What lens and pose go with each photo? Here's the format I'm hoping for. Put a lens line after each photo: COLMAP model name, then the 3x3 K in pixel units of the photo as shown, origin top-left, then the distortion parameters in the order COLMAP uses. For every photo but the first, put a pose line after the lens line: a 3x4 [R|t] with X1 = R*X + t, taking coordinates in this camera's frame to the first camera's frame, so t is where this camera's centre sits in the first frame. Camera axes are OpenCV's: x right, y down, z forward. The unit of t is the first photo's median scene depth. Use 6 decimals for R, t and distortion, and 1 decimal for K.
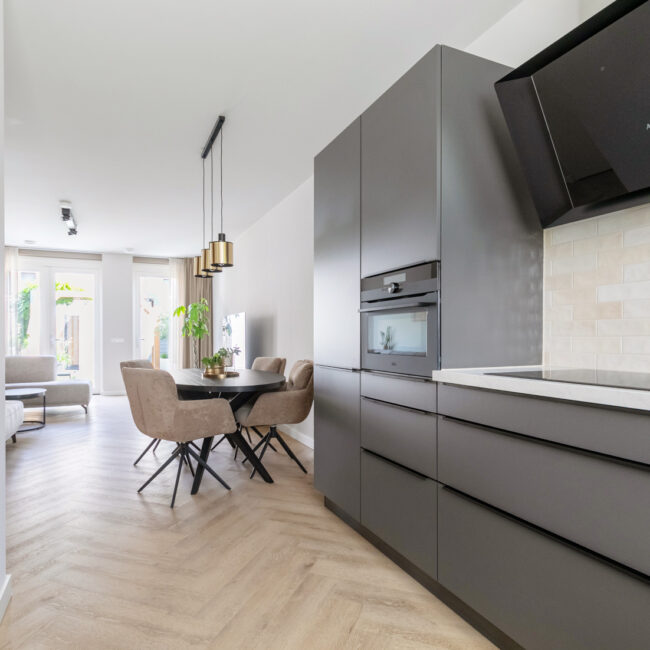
lens RADIAL K [[440.0, 0, 320.2], [0, 440.0, 340.7], [0, 0, 1]] dist [-0.000212, 0.000031]
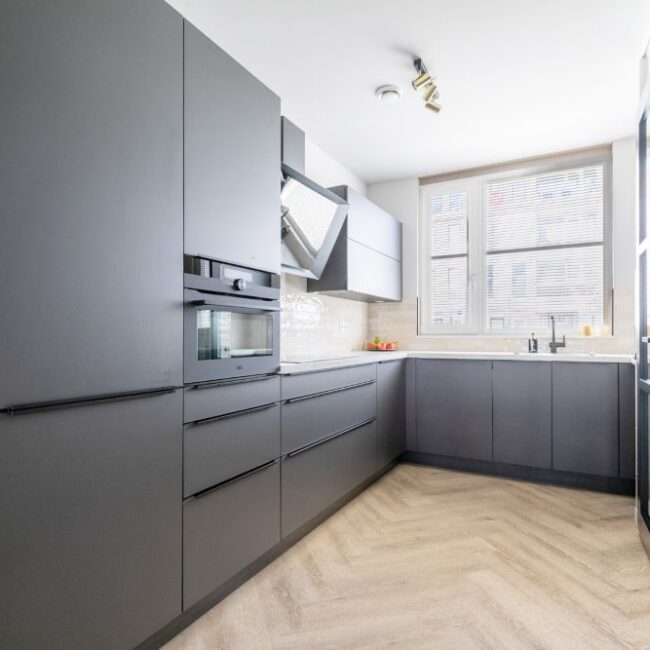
lens RADIAL K [[440.0, 0, 320.2], [0, 440.0, 340.7], [0, 0, 1]] dist [-0.000212, 0.000031]
pose [[-0.590317, -0.005874, 0.807150, -0.735047], [0.008802, 0.999867, 0.013713, -0.015643], [-0.807123, 0.015200, -0.590187, 1.550908]]
